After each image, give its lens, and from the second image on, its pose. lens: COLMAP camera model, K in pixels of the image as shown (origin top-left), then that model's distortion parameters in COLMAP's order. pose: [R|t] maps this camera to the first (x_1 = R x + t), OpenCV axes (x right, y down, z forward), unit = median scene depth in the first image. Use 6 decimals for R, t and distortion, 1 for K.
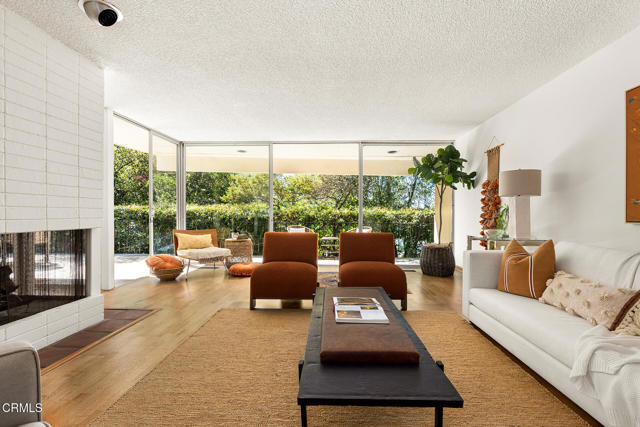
lens RADIAL K [[314.0, 0, 317.9], [0, 314.0, 216.0], [0, 0, 1]] dist [-0.000788, -0.000510]
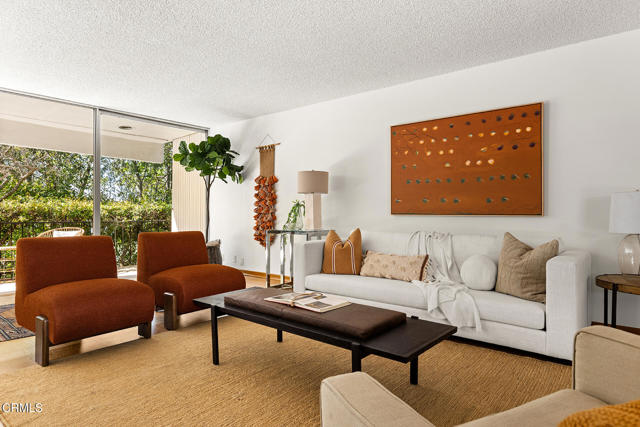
lens RADIAL K [[389.5, 0, 319.3], [0, 389.5, 208.5], [0, 0, 1]] dist [0.000018, -0.001168]
pose [[0.600262, 0.000337, 0.799803, -0.344710], [0.005881, 0.999971, -0.004835, -0.000039], [-0.799782, 0.007606, 0.600243, 0.081035]]
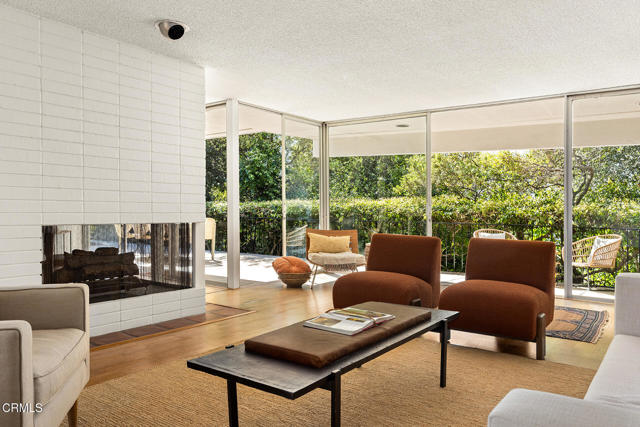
lens RADIAL K [[478.9, 0, 320.5], [0, 478.9, 215.5], [0, 0, 1]] dist [0.000236, 0.002024]
pose [[0.829506, 0.012781, -0.558351, 0.325557], [-0.011703, 0.999916, 0.005502, 0.001142], [0.558375, 0.001971, 0.829587, -0.055677]]
